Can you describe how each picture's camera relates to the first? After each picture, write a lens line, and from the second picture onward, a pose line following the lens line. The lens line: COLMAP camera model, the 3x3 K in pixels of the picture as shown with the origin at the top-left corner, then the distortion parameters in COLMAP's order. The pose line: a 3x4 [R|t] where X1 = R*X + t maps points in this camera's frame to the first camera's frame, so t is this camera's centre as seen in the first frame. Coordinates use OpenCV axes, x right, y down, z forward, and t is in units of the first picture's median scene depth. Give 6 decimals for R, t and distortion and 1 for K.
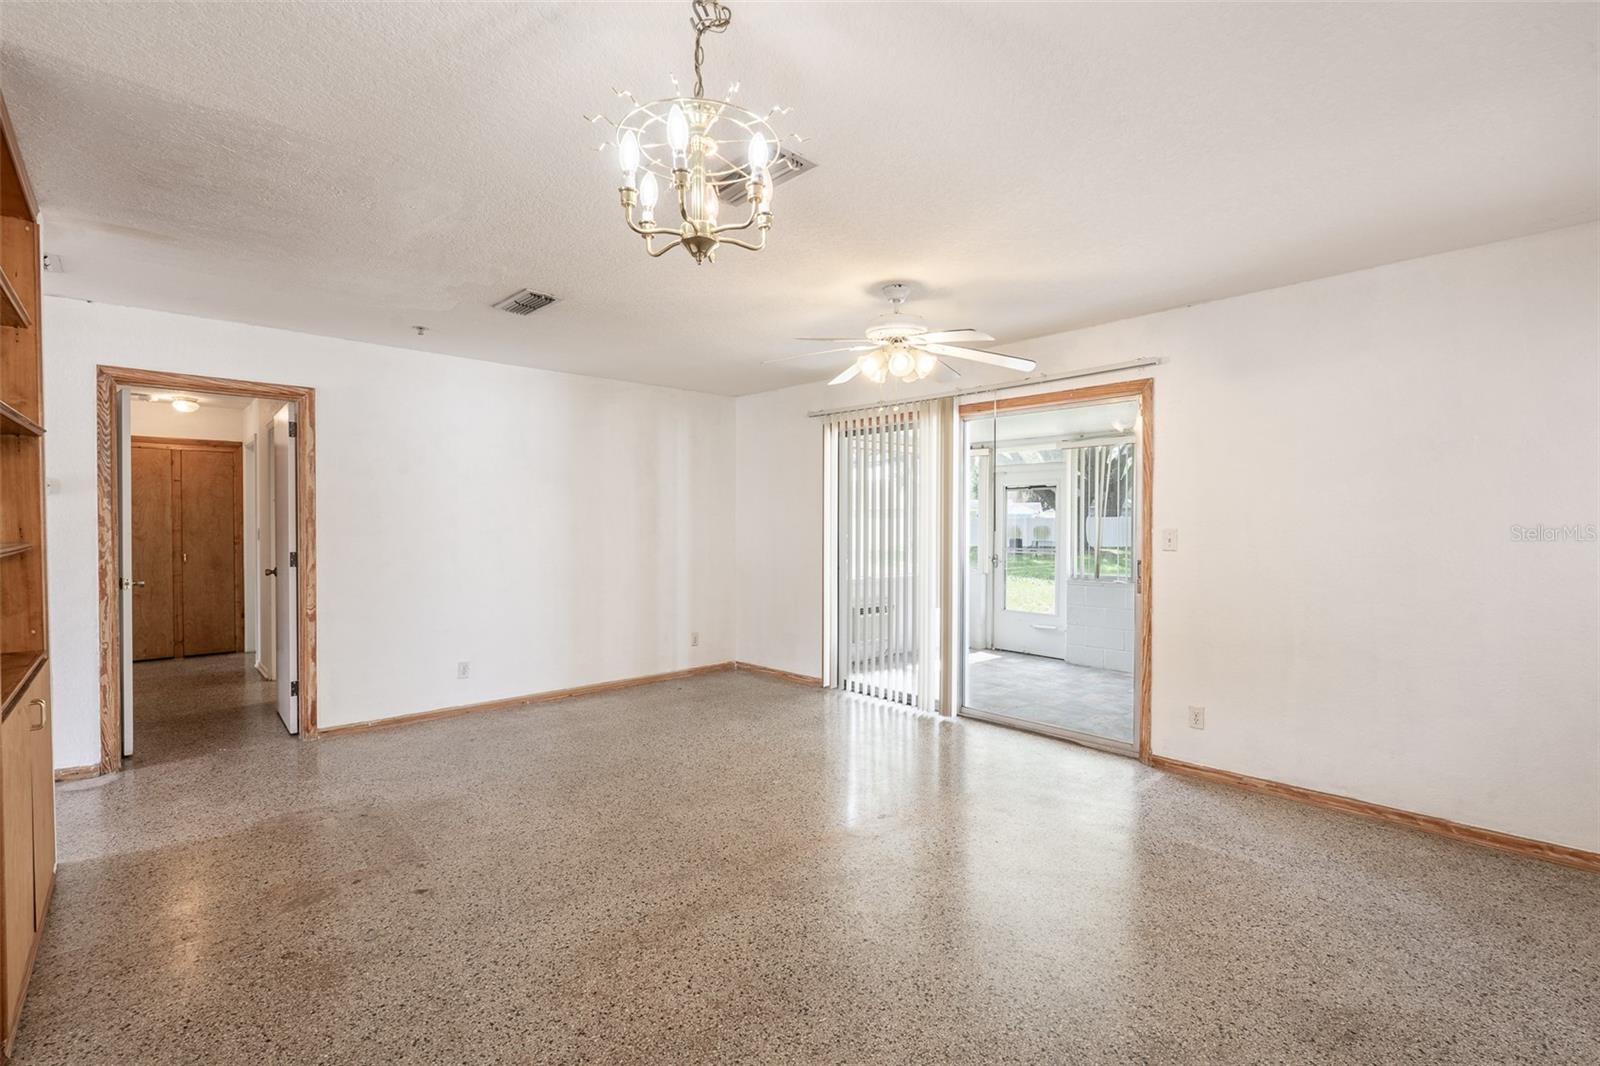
lens RADIAL K [[721.2, 0, 801.3], [0, 721.2, 528.8], [0, 0, 1]] dist [-0.008336, 0.001546]
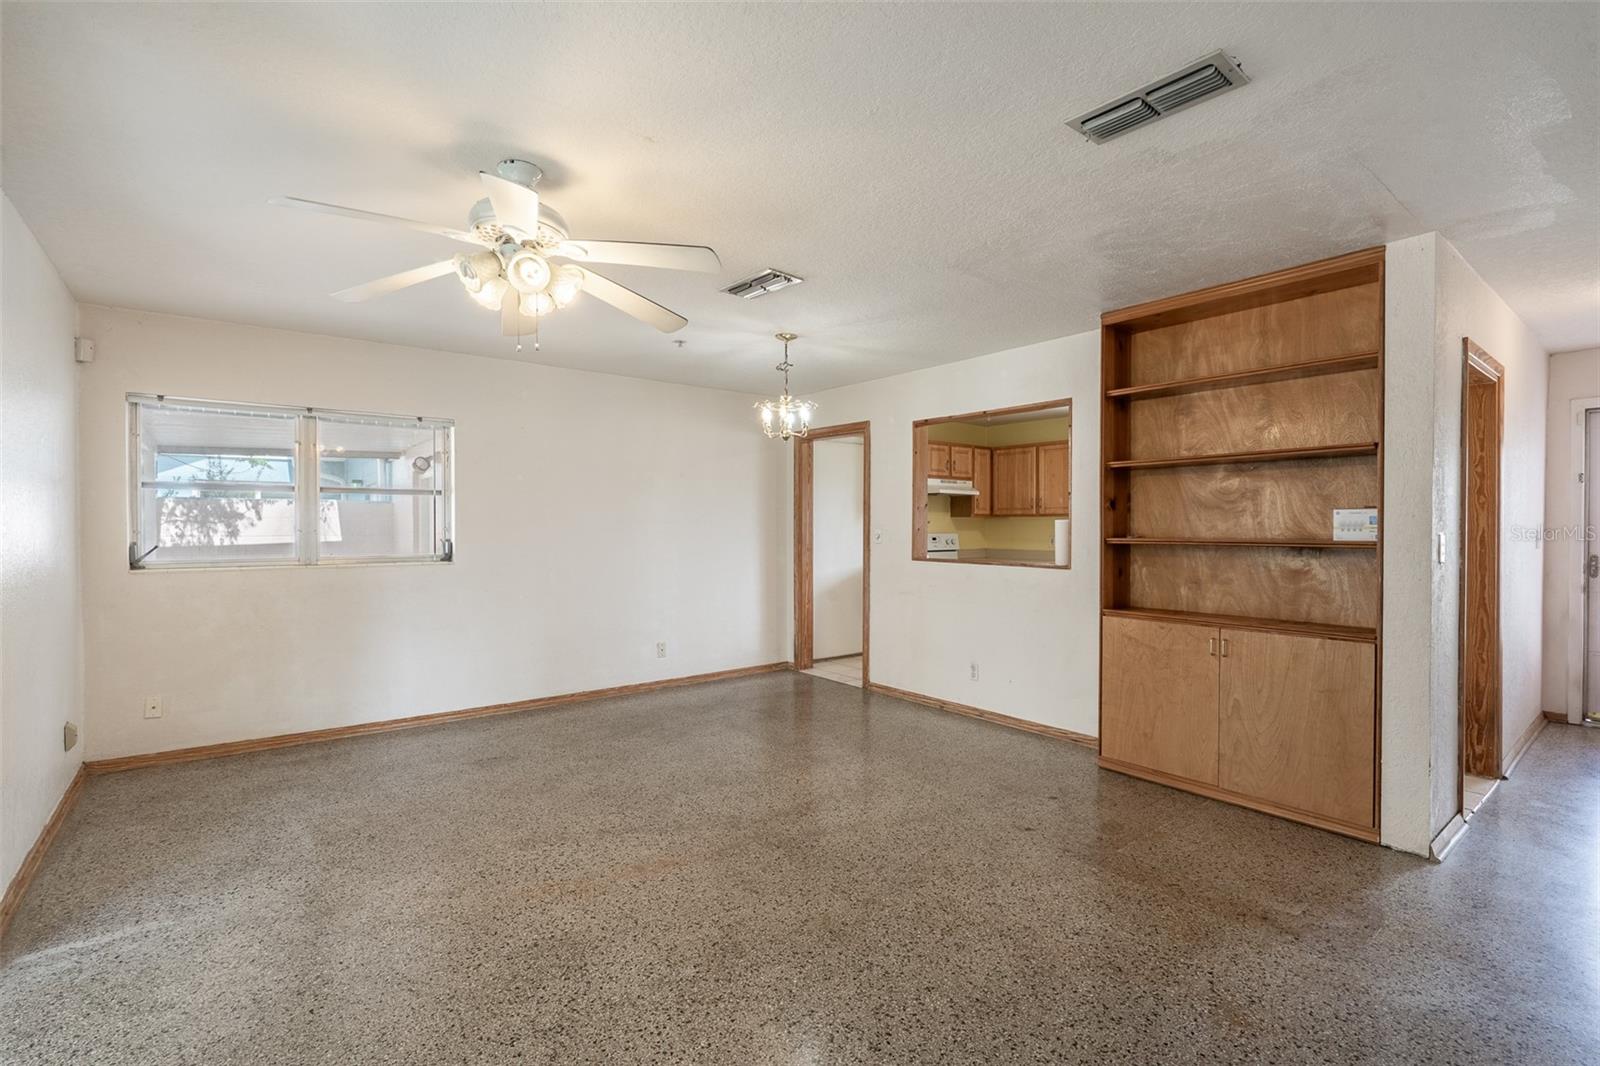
lens RADIAL K [[721.2, 0, 803.7], [0, 721.2, 533.7], [0, 0, 1]] dist [-0.008336, 0.001546]
pose [[-0.997530, -0.001712, 0.070216, -0.210651], [-0.000456, 0.999840, 0.017899, -0.011453], [-0.070236, 0.017823, -0.997371, 1.983339]]
